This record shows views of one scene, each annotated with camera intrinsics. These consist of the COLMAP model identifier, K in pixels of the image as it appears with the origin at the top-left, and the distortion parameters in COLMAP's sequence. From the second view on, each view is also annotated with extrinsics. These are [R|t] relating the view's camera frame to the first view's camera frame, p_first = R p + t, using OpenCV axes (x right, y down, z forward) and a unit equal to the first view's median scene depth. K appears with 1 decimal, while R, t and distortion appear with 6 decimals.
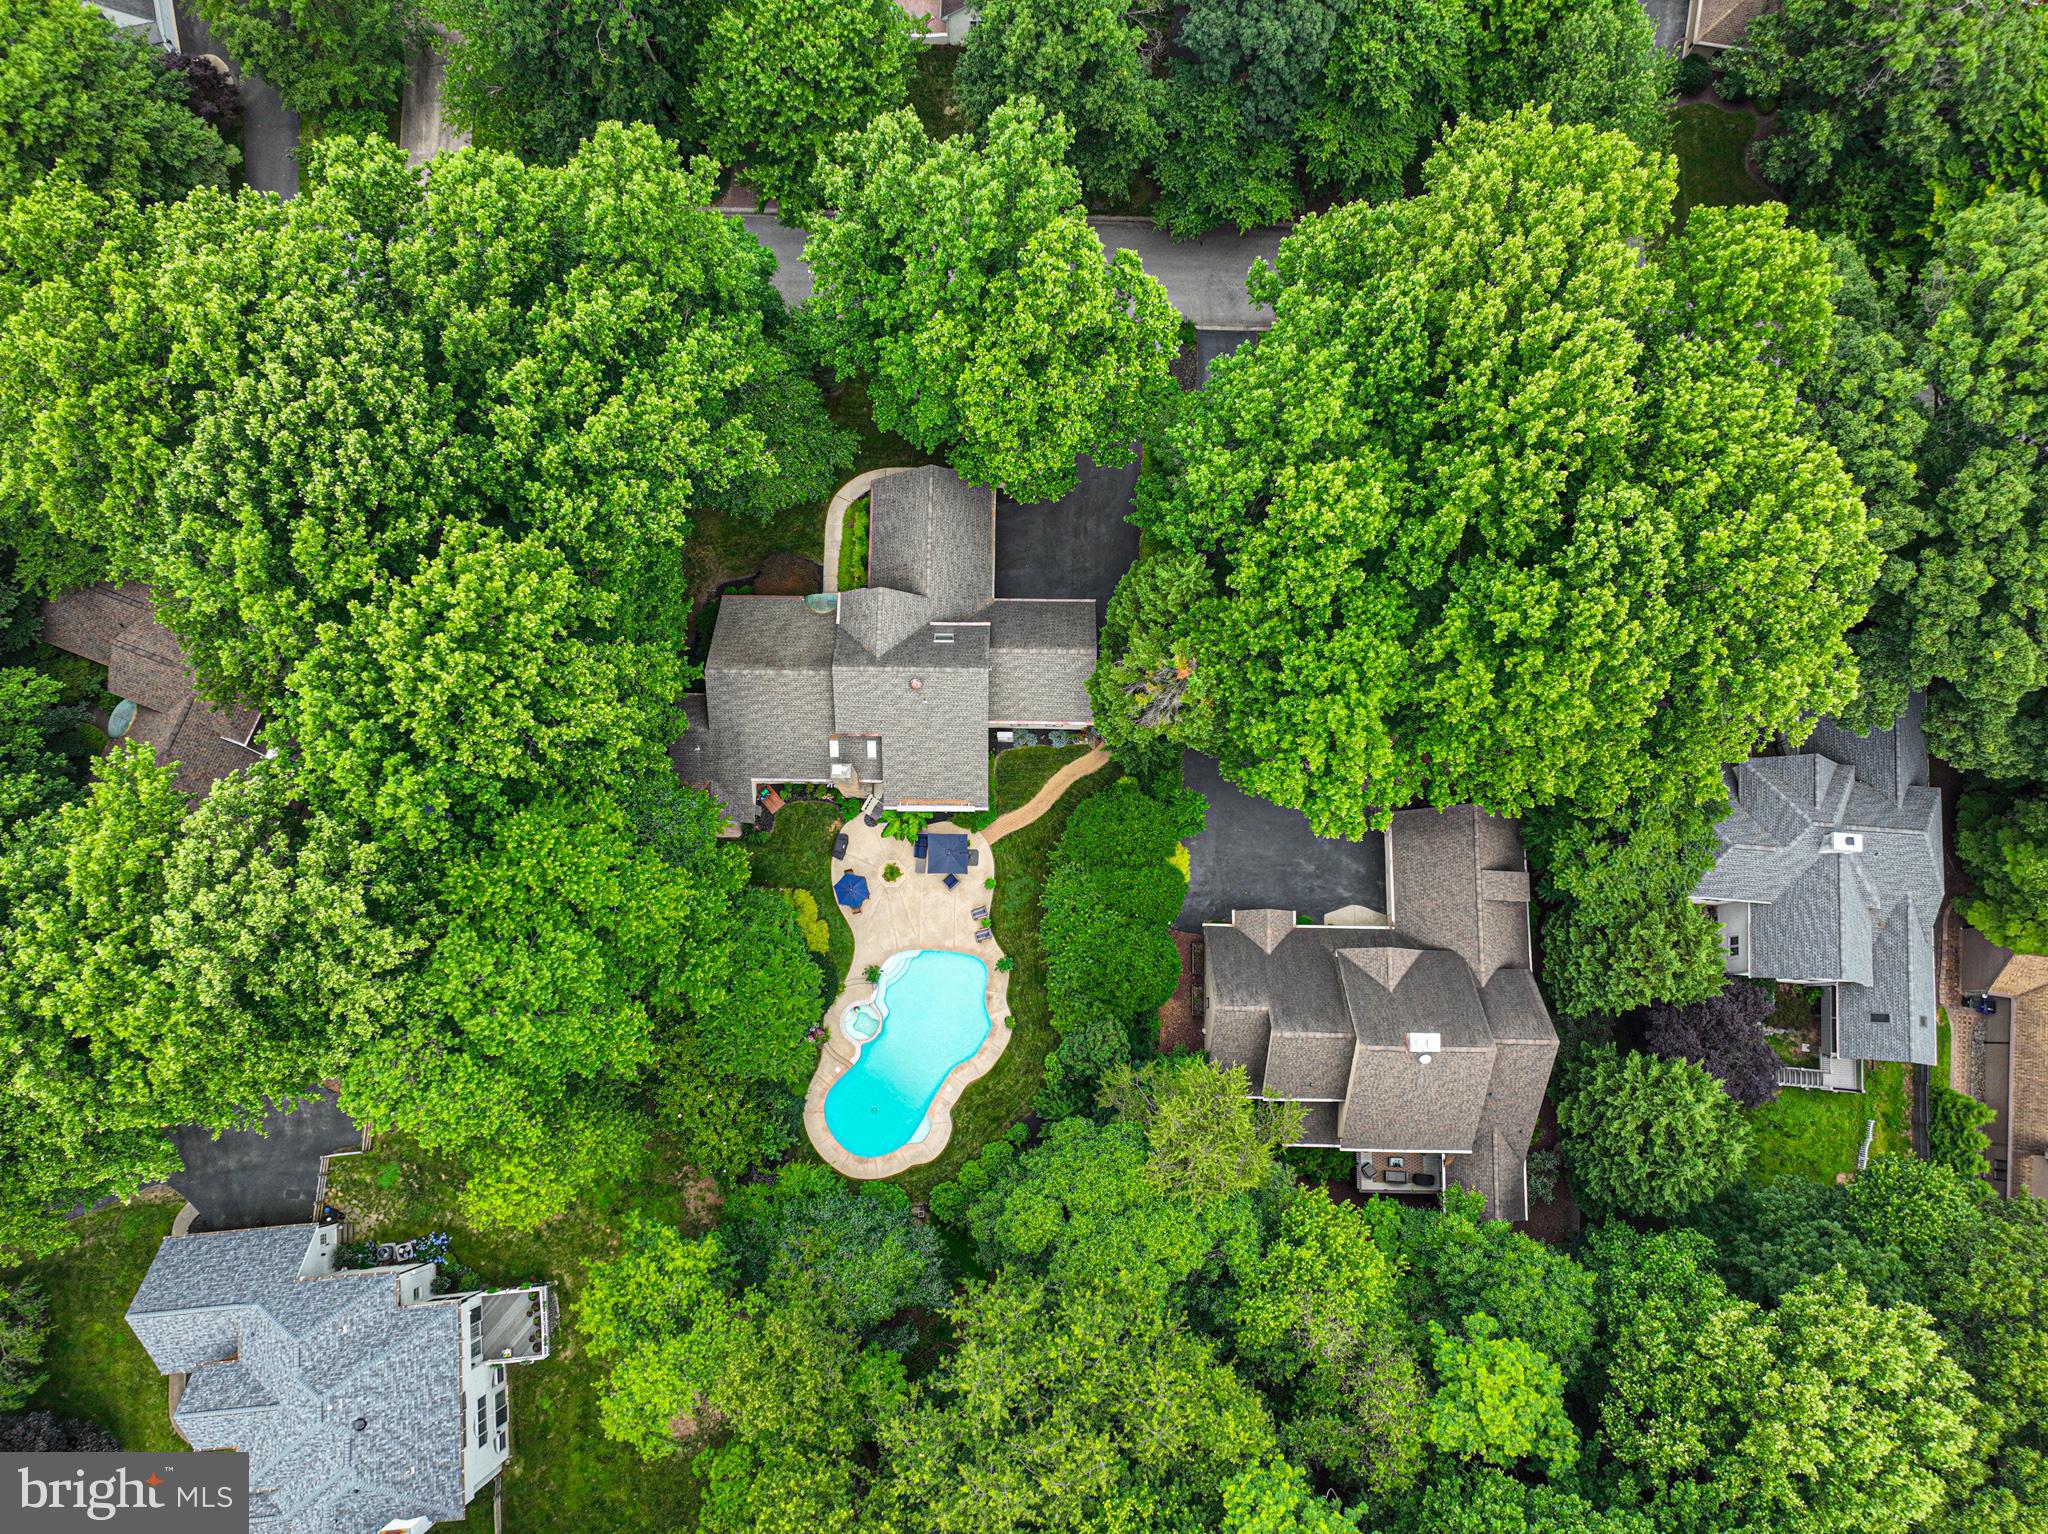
lens RADIAL K [[1520.7, 0, 1001.6], [0, 1520.7, 766.9], [0, 0, 1]] dist [0.005694, -0.001100]
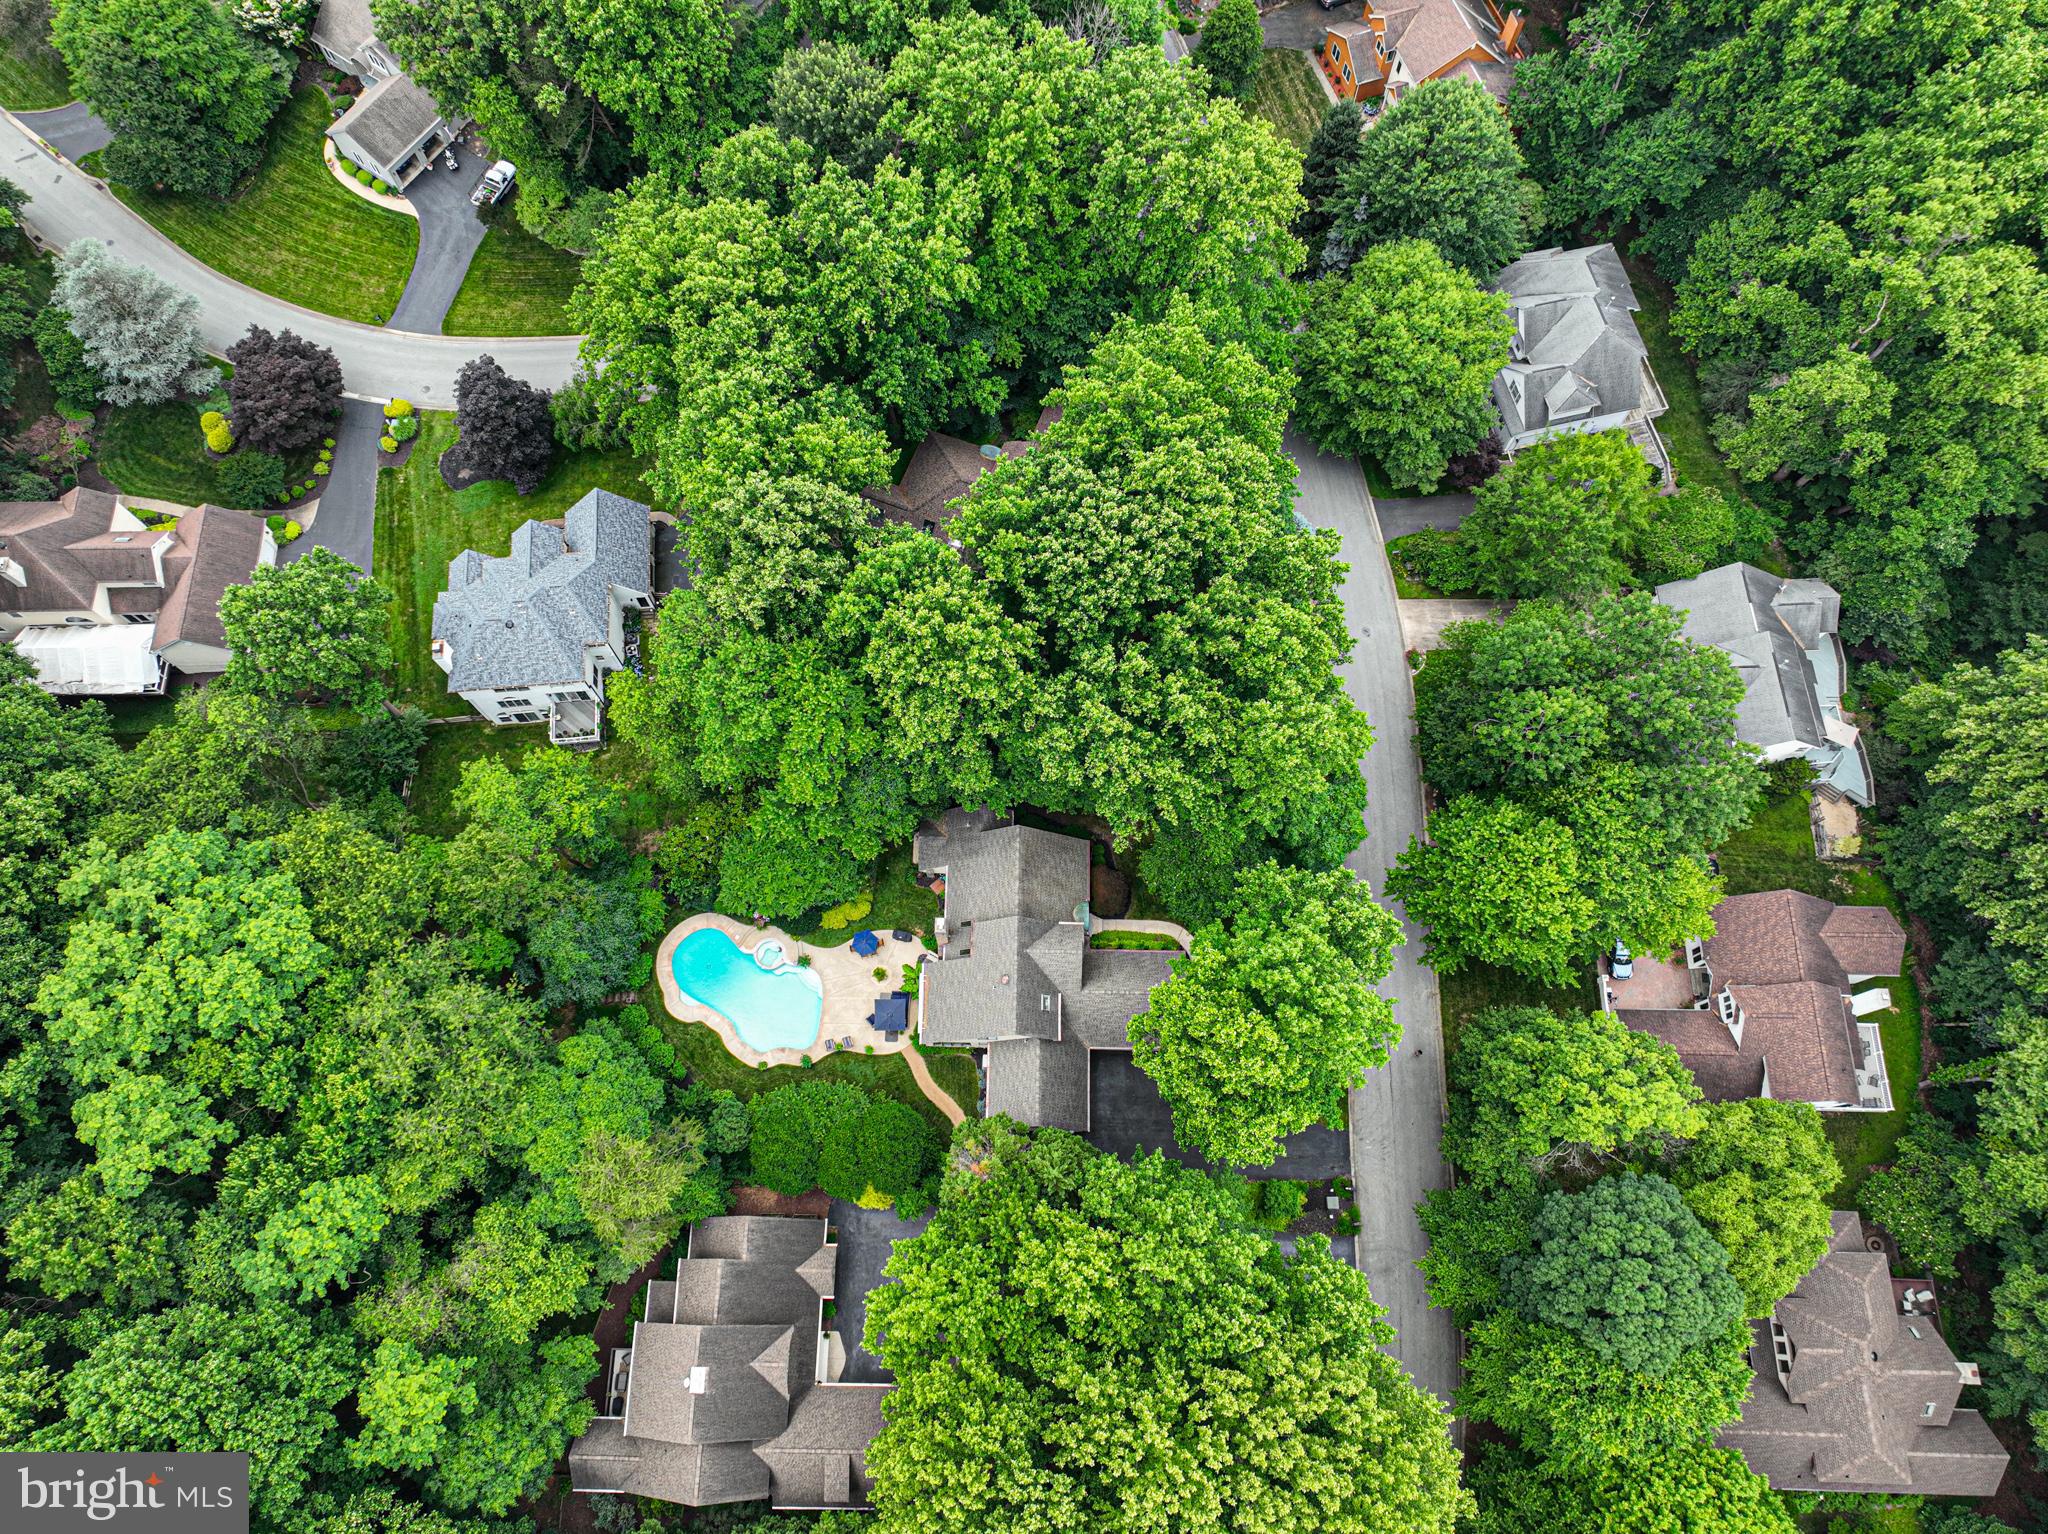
lens RADIAL K [[1429.1, 0, 1019.3], [0, 1429.1, 763.7], [0, 0, 1]] dist [0.004327, 0.005908]
pose [[-0.001351, 0.943885, -0.330272, 0.195756], [-0.983972, 0.057638, 0.168749, -0.320258], [0.178316, 0.325206, 0.928679, -0.220929]]
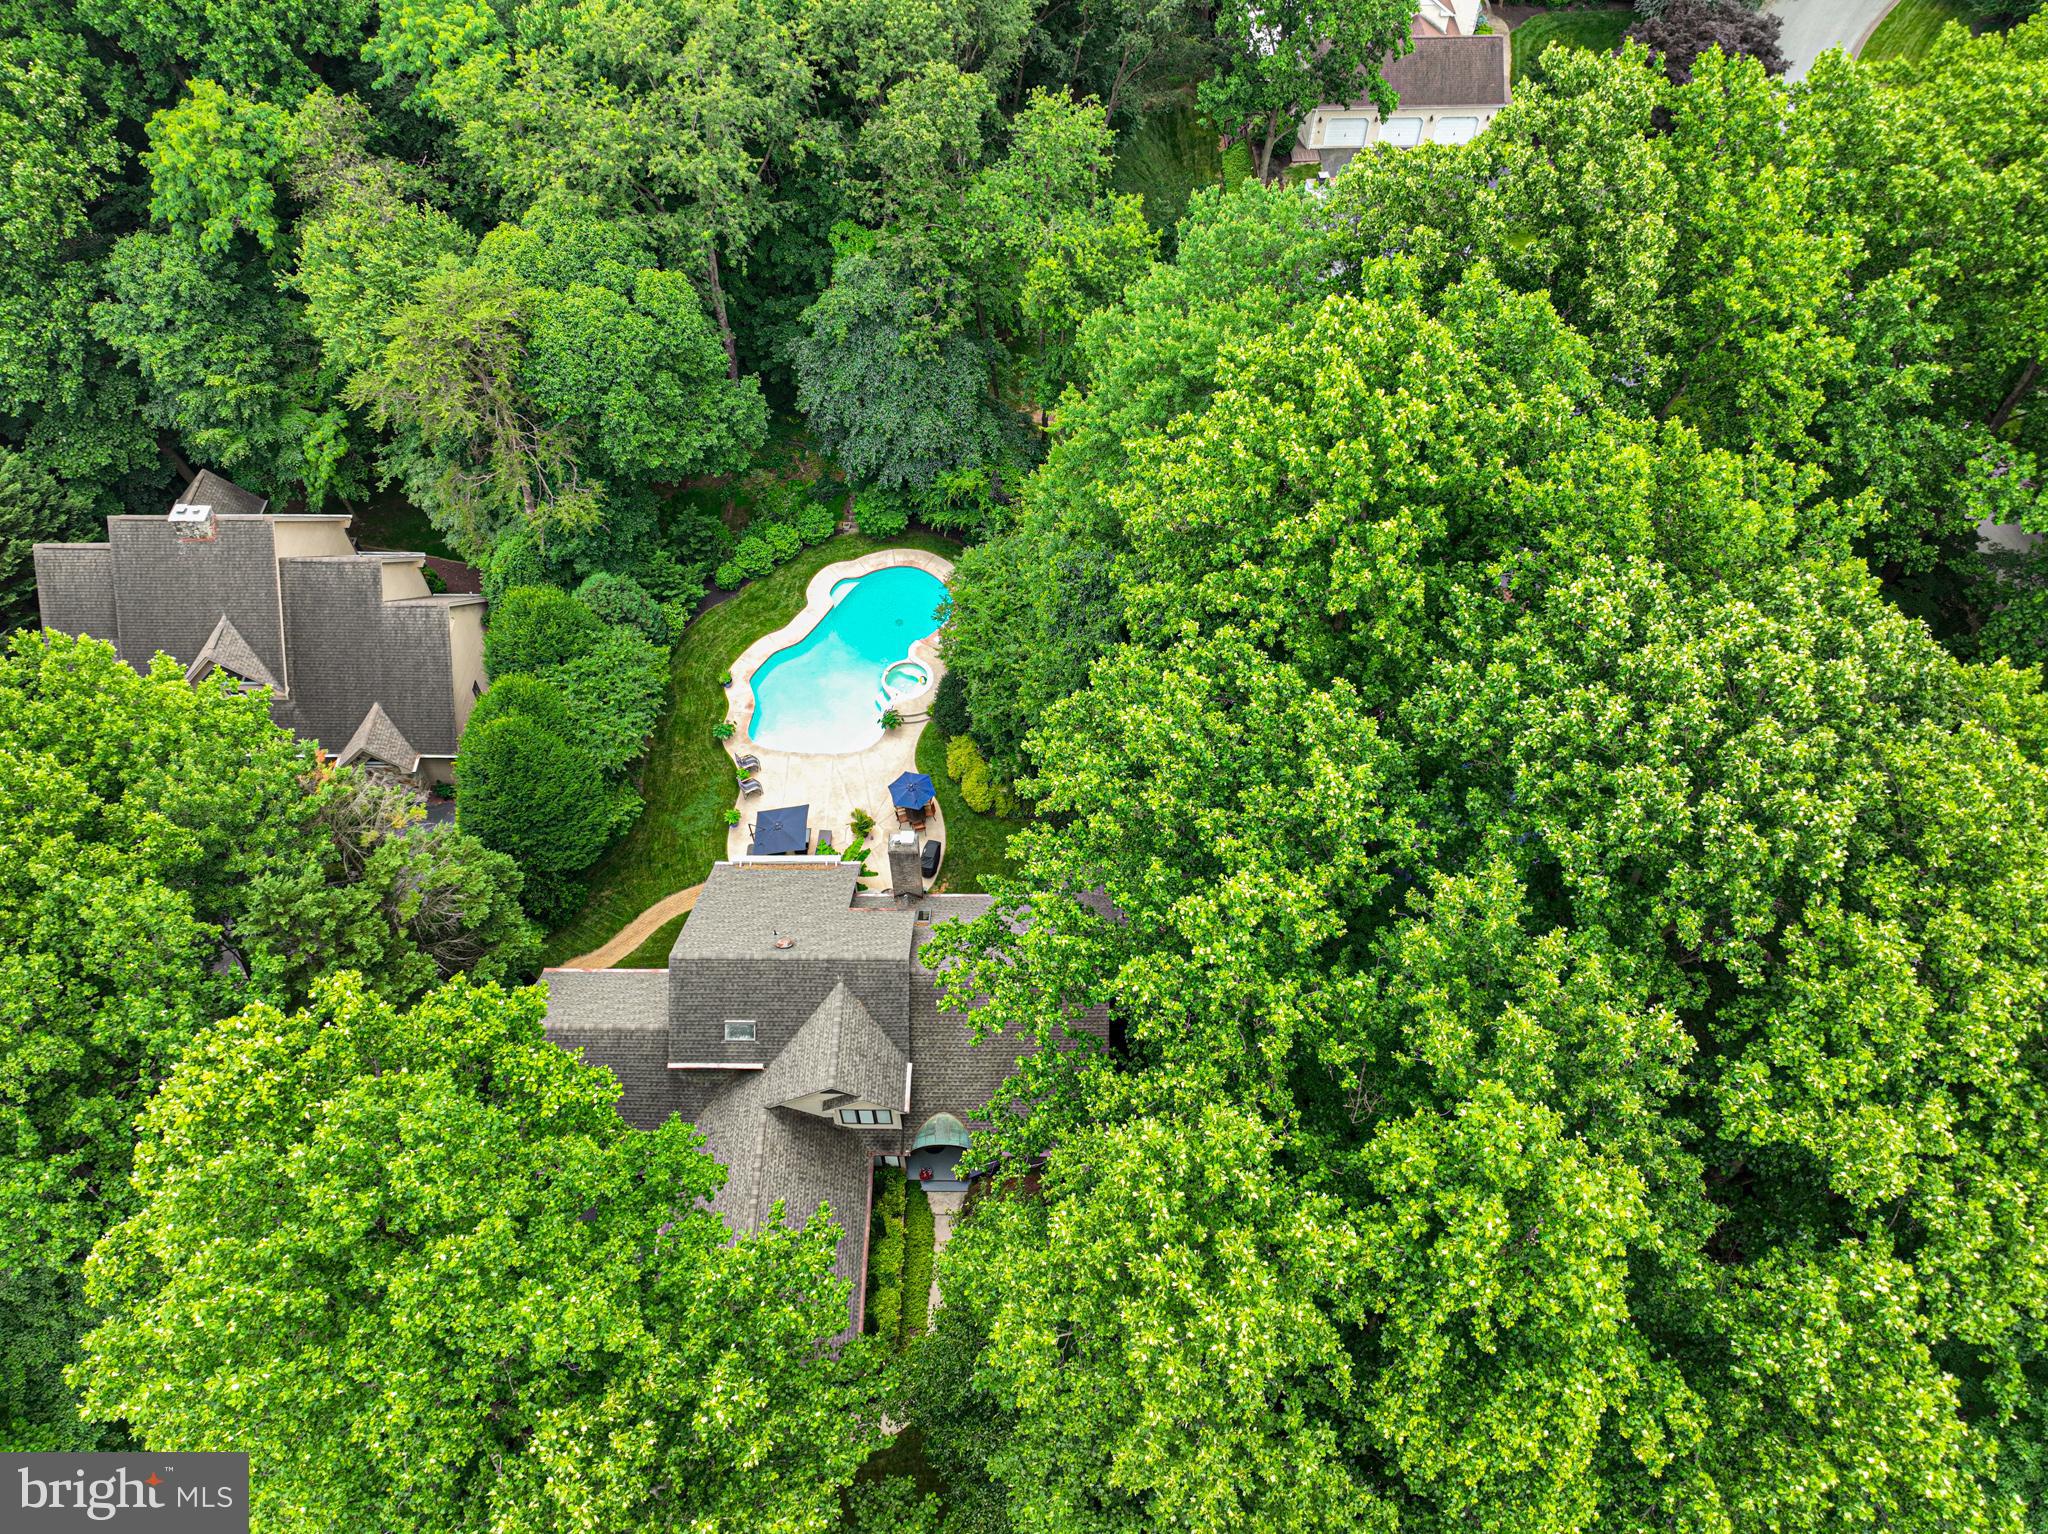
lens RADIAL K [[1492.4, 0, 1020.0], [0, 1492.4, 763.6], [0, 0, 1]] dist [0.003755, 0.008566]
pose [[-0.999894, 0.014377, -0.002180, -0.178579], [-0.011591, -0.697467, 0.716524, -0.526143], [0.008781, 0.716473, 0.697559, 0.553372]]
